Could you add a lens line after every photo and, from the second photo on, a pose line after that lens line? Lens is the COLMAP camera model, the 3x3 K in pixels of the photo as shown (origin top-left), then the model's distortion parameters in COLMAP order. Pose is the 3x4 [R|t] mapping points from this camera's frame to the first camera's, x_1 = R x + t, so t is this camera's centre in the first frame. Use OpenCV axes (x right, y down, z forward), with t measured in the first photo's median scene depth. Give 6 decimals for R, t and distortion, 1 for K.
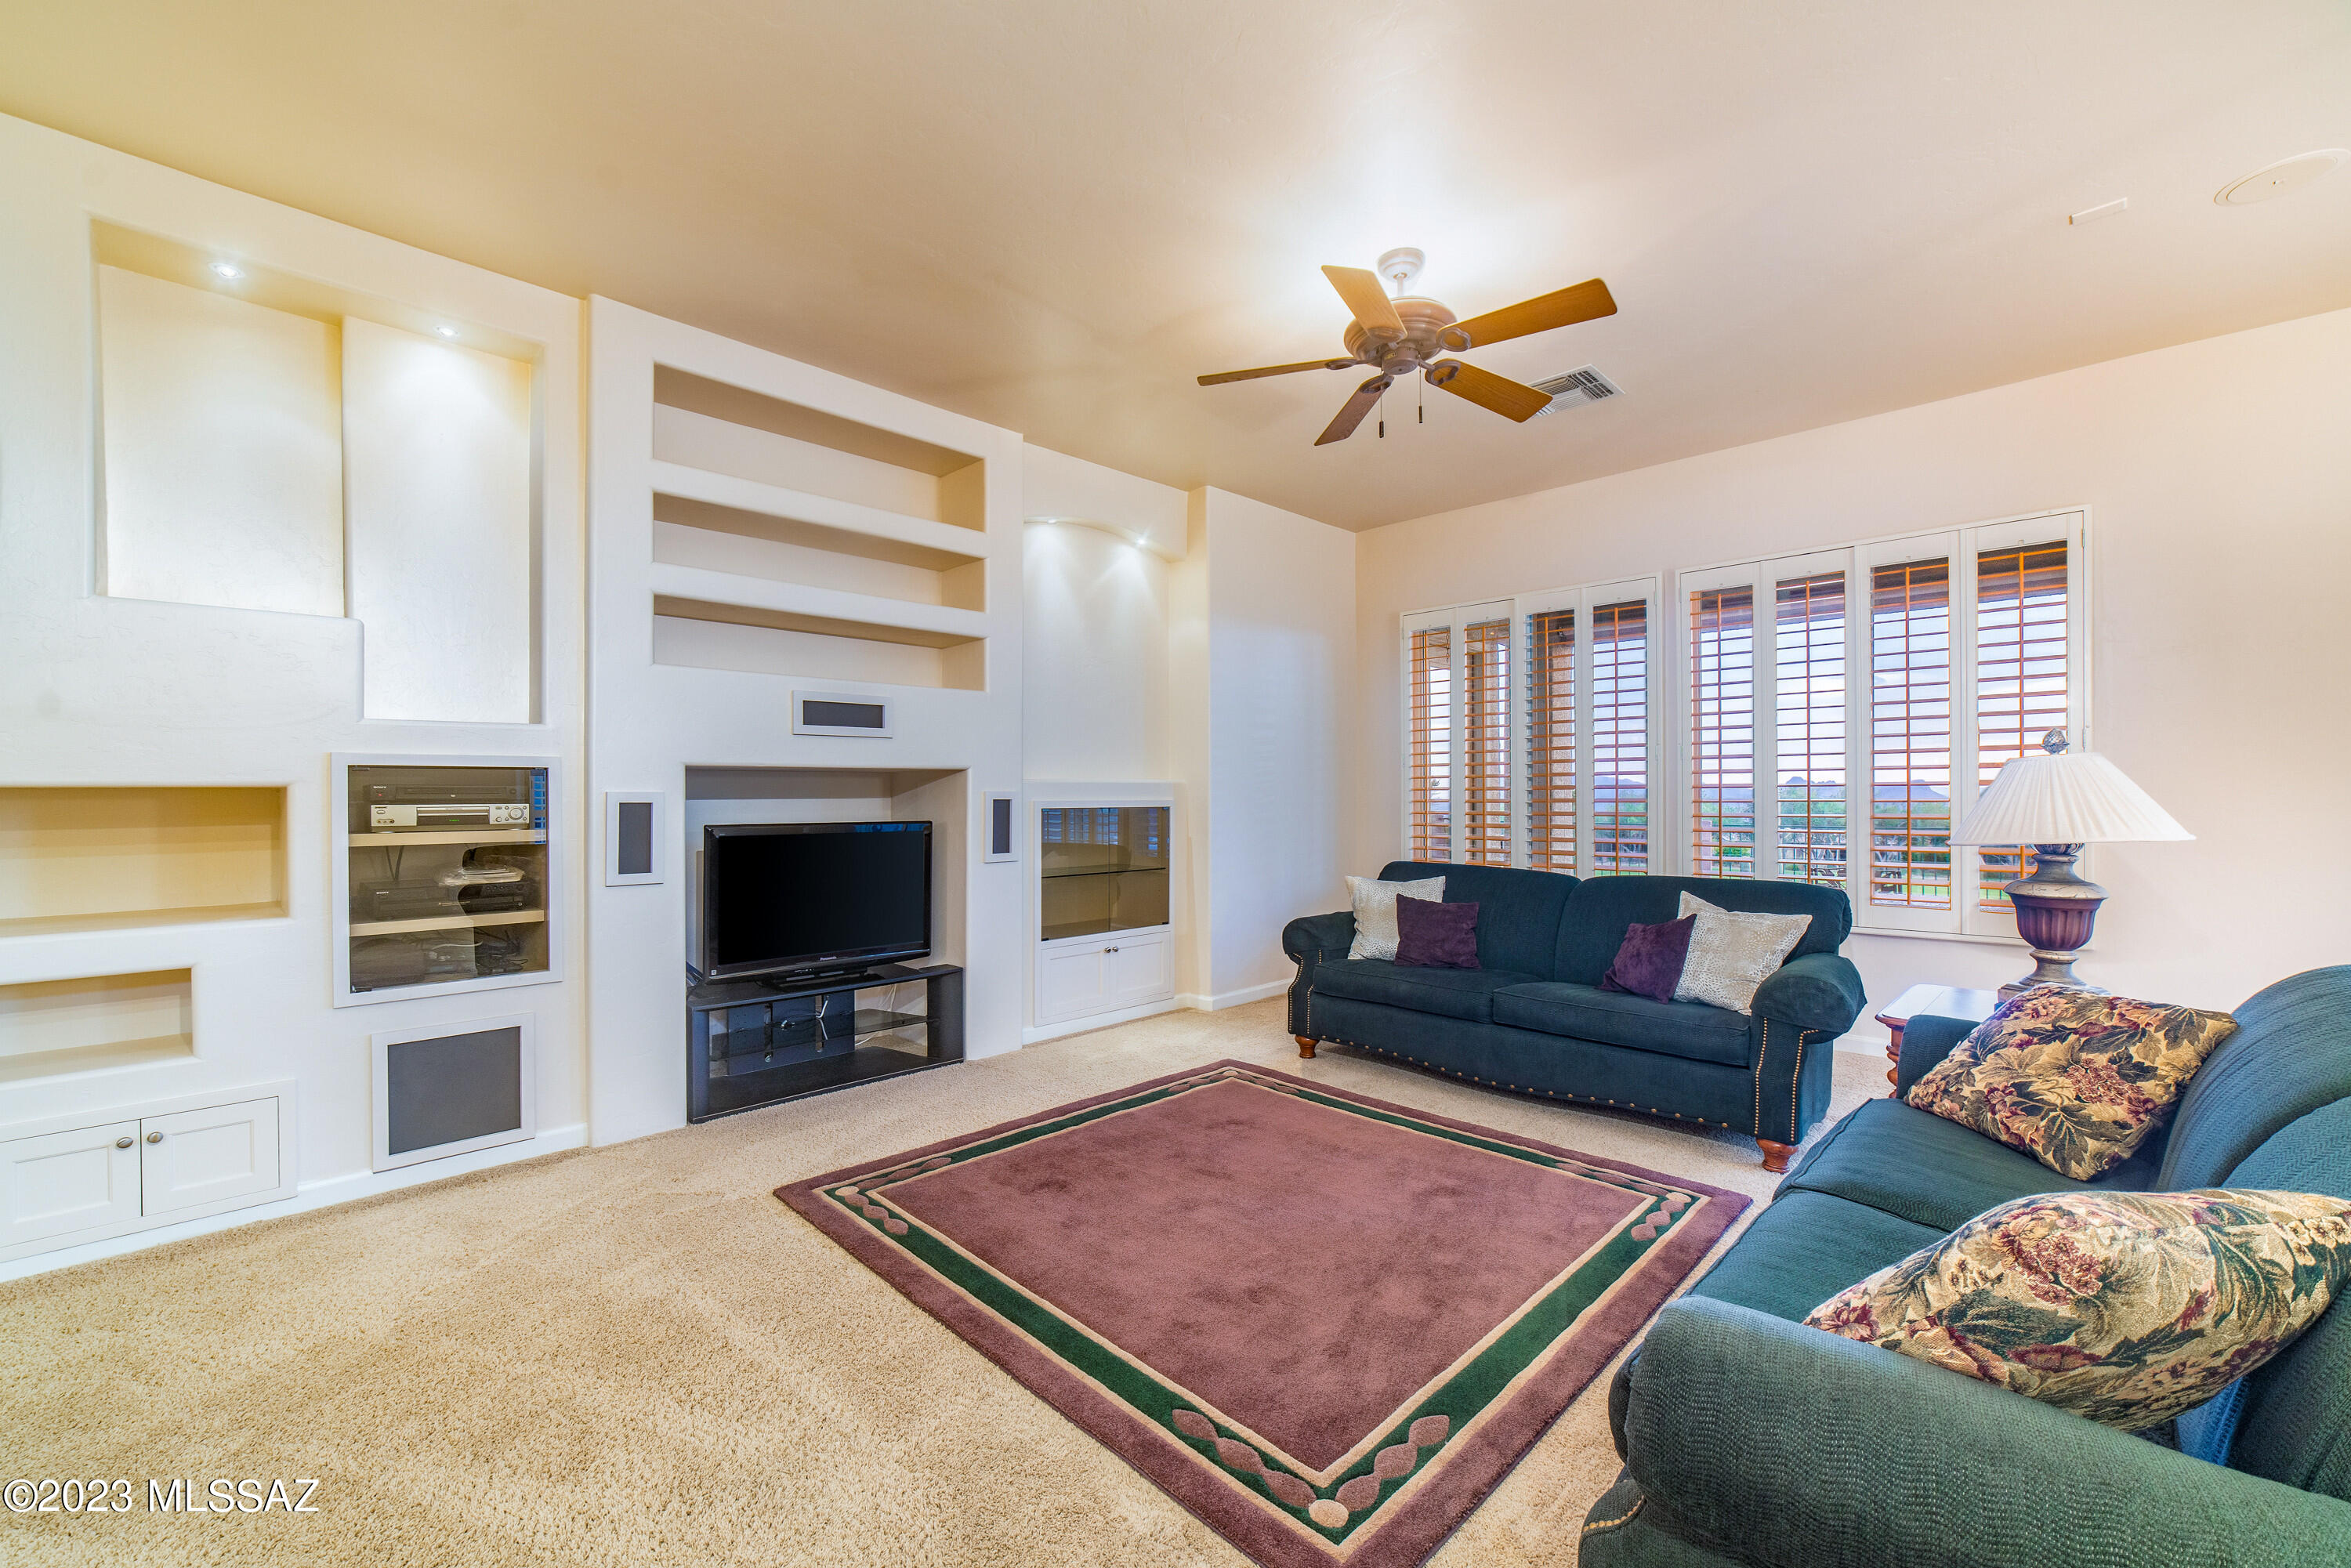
lens RADIAL K [[960.6, 0, 1153.2], [0, 960.6, 790.7], [0, 0, 1]] dist [-0.010405, 0.002126]
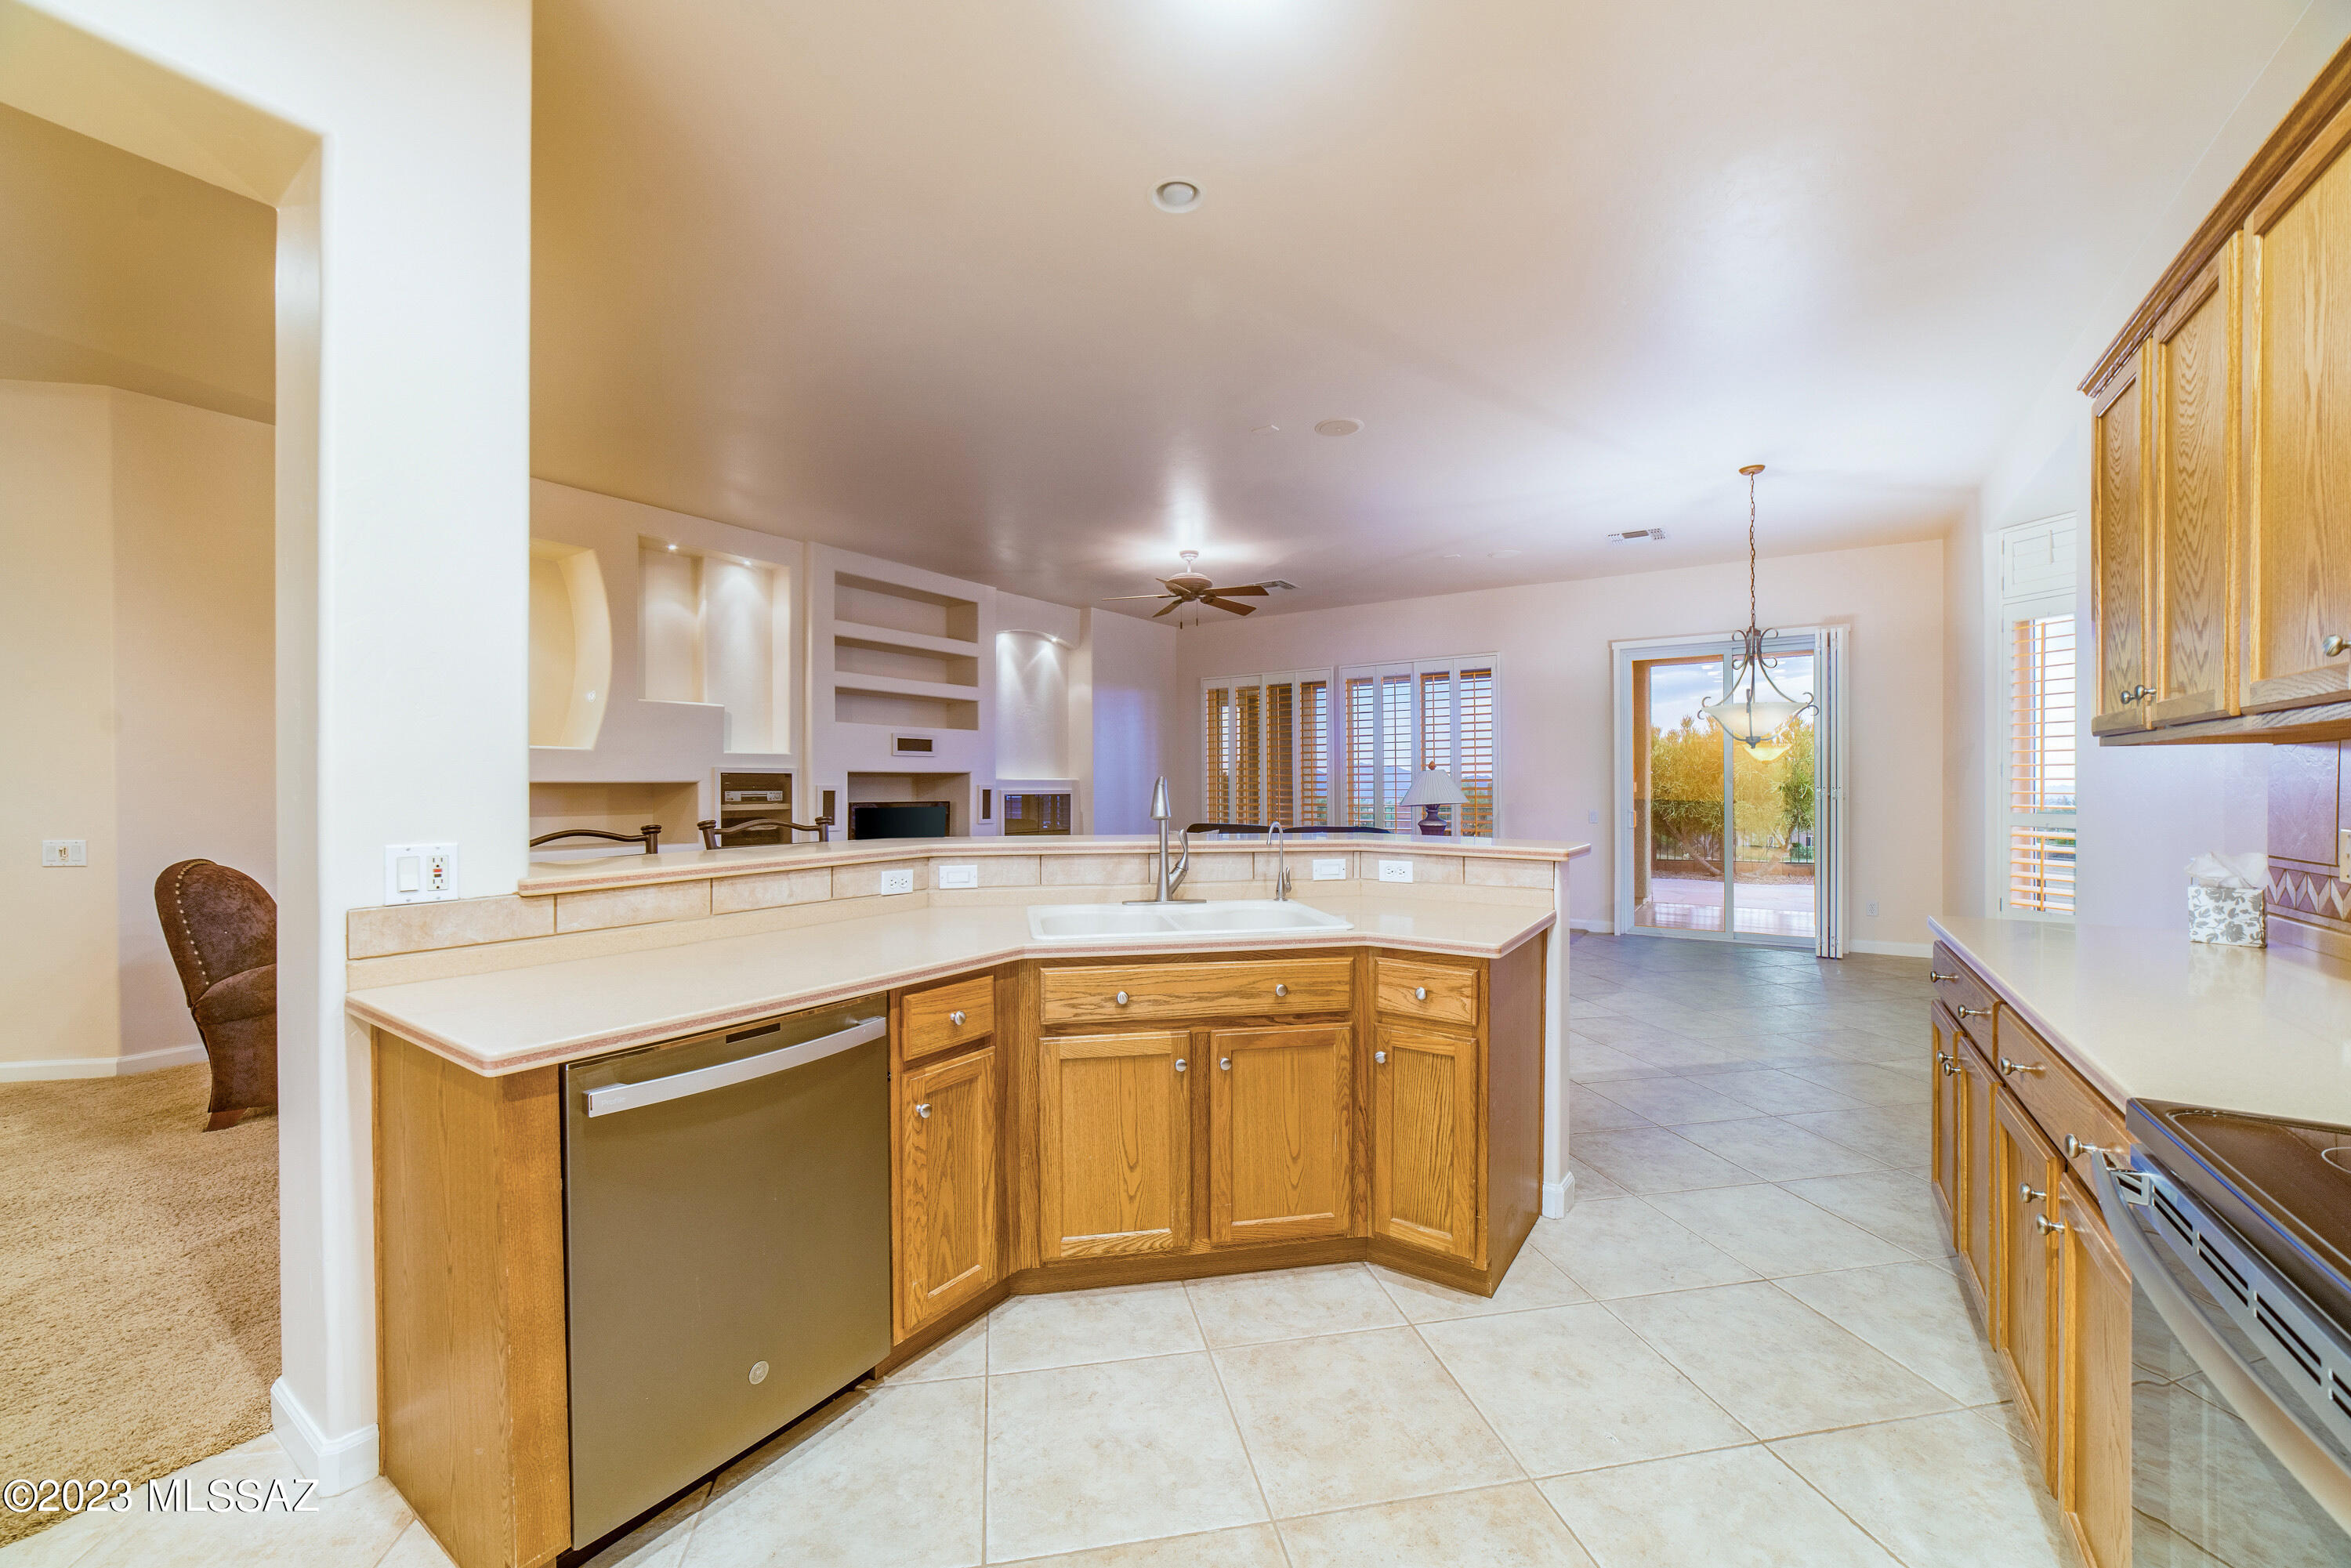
lens RADIAL K [[960.6, 0, 1163.8], [0, 960.6, 793.3], [0, 0, 1]] dist [-0.010405, 0.002126]
pose [[0.980187, -0.002405, 0.198062, -0.236633], [0.001208, 0.999980, 0.006167, 0.006708], [-0.198073, -0.005805, 0.980170, -1.083033]]
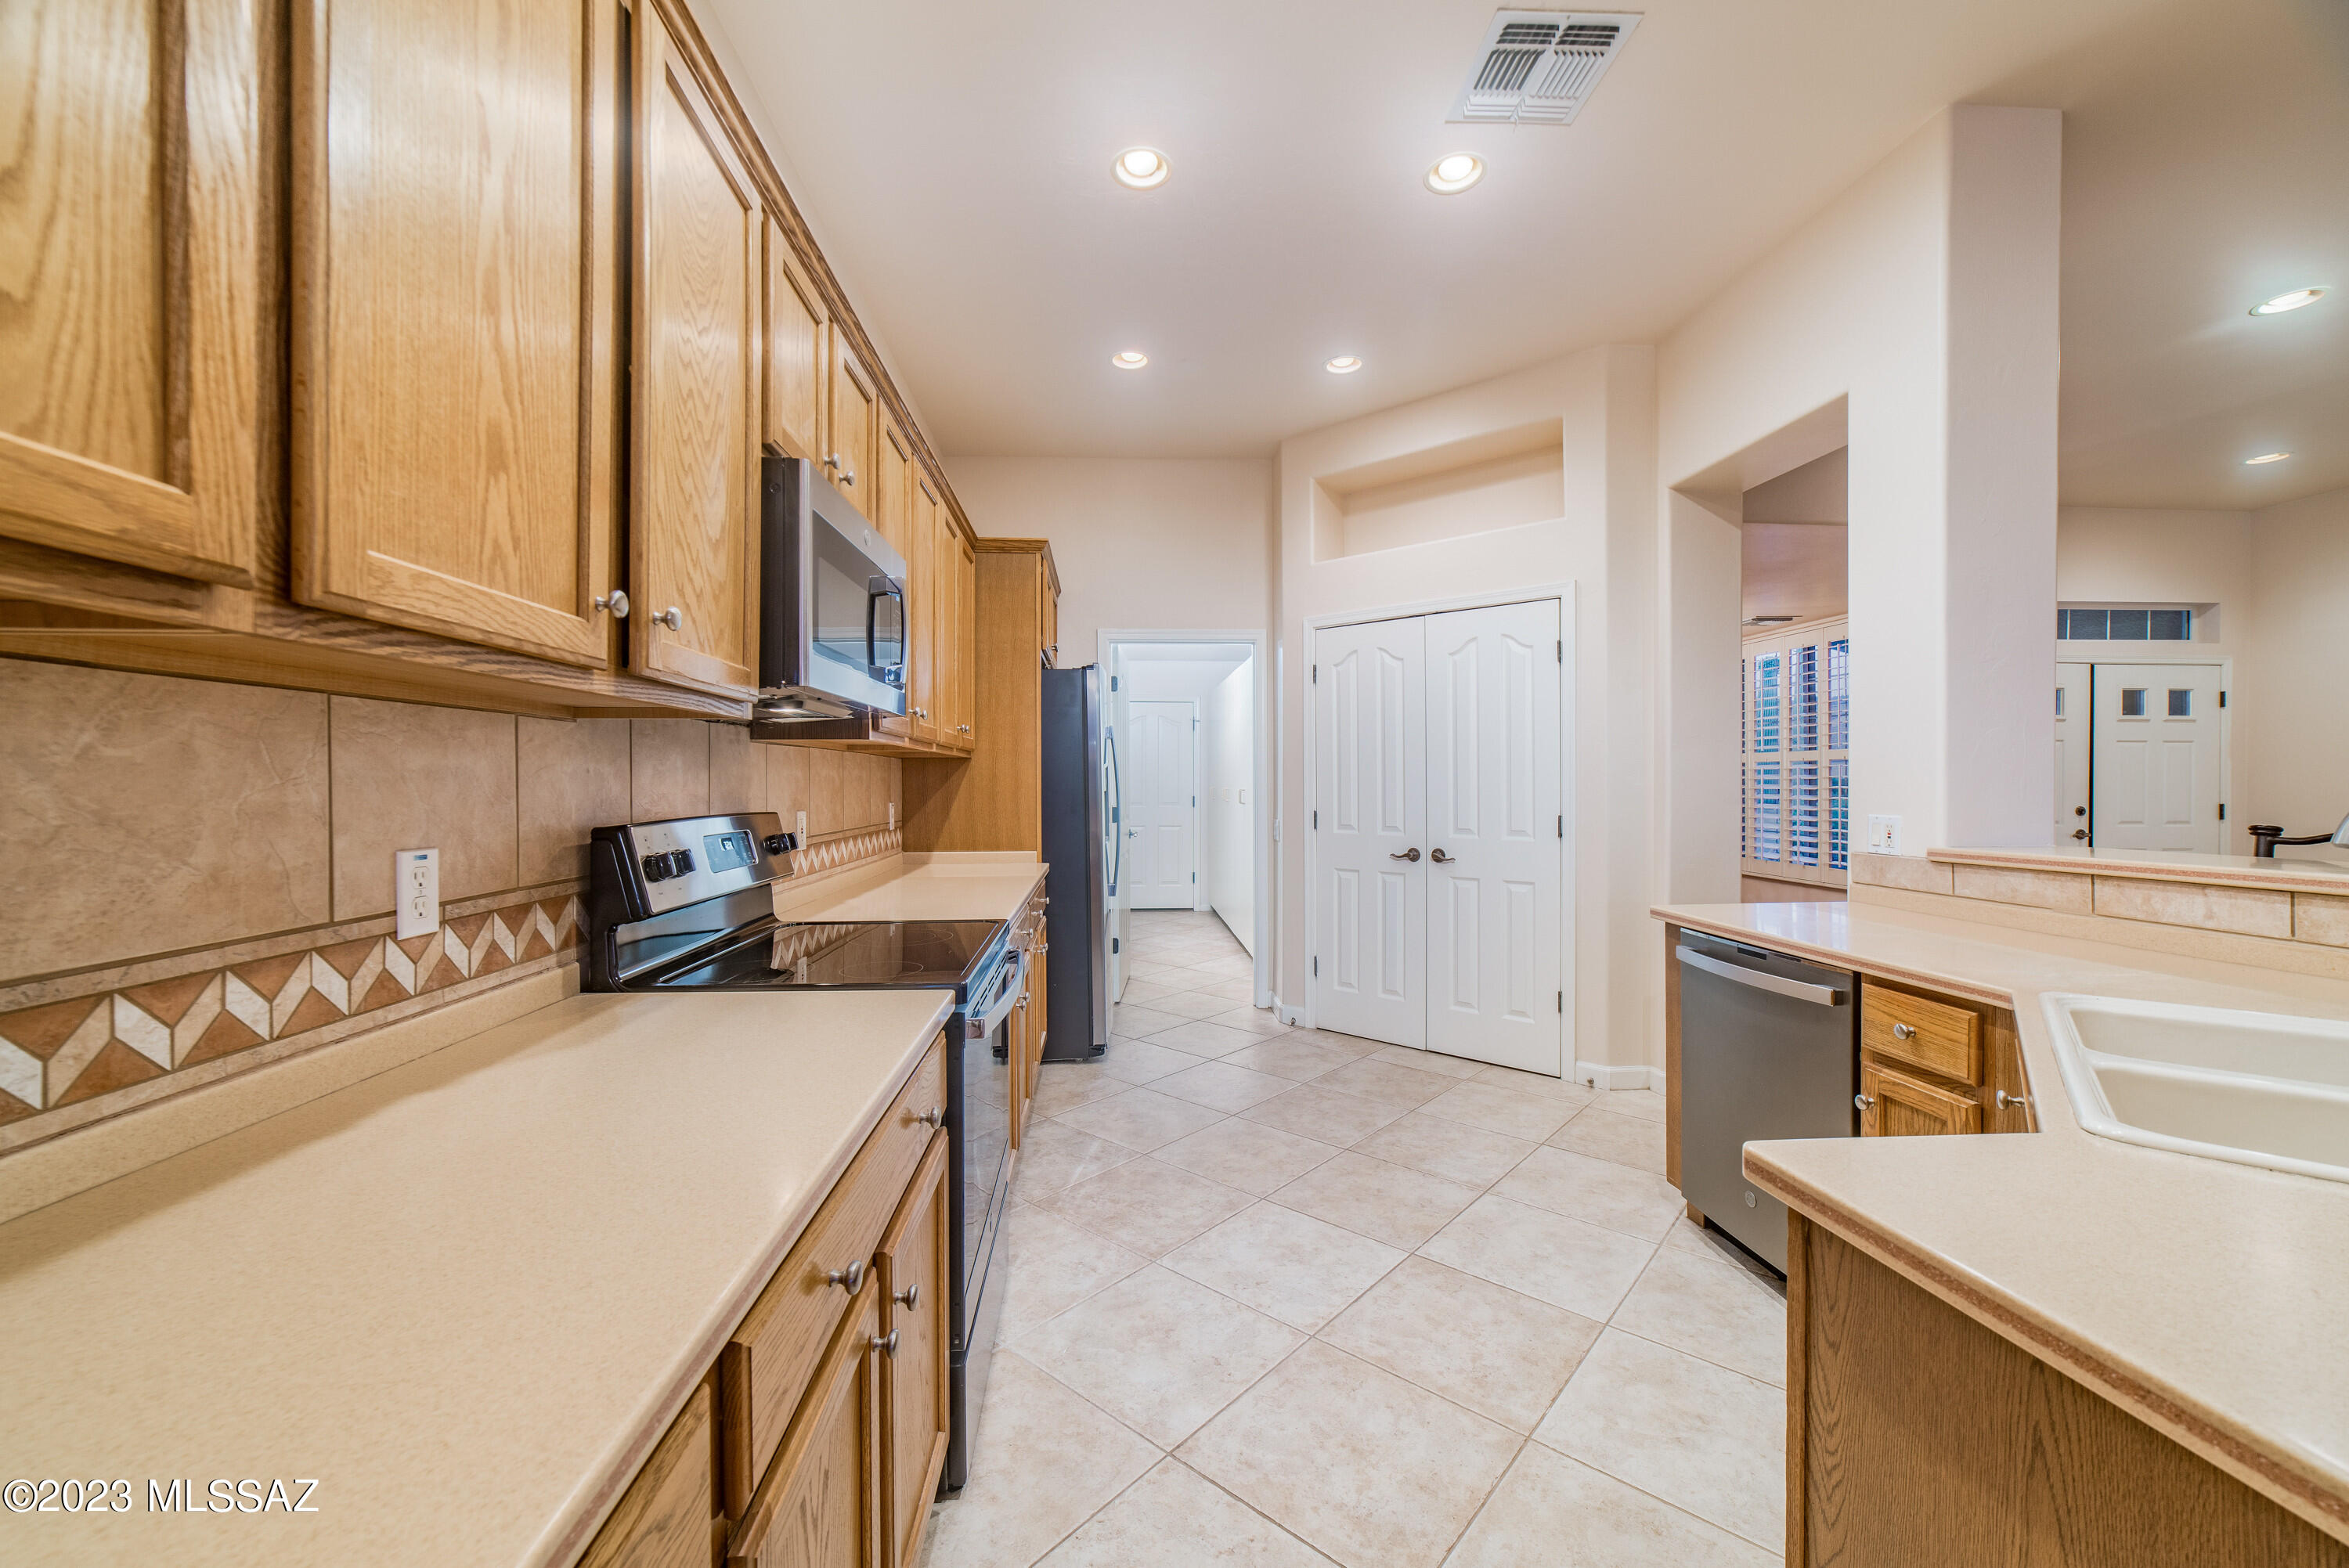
lens RADIAL K [[959.8, 0, 1172.1], [0, 959.8, 781.1], [0, 0, 1]] dist [-0.010405, 0.002126]
pose [[-0.645543, 0.002702, -0.763719, 1.581549], [-0.003353, 0.999974, 0.006372, 0.004529], [0.763716, 0.006674, -0.645518, 0.646823]]
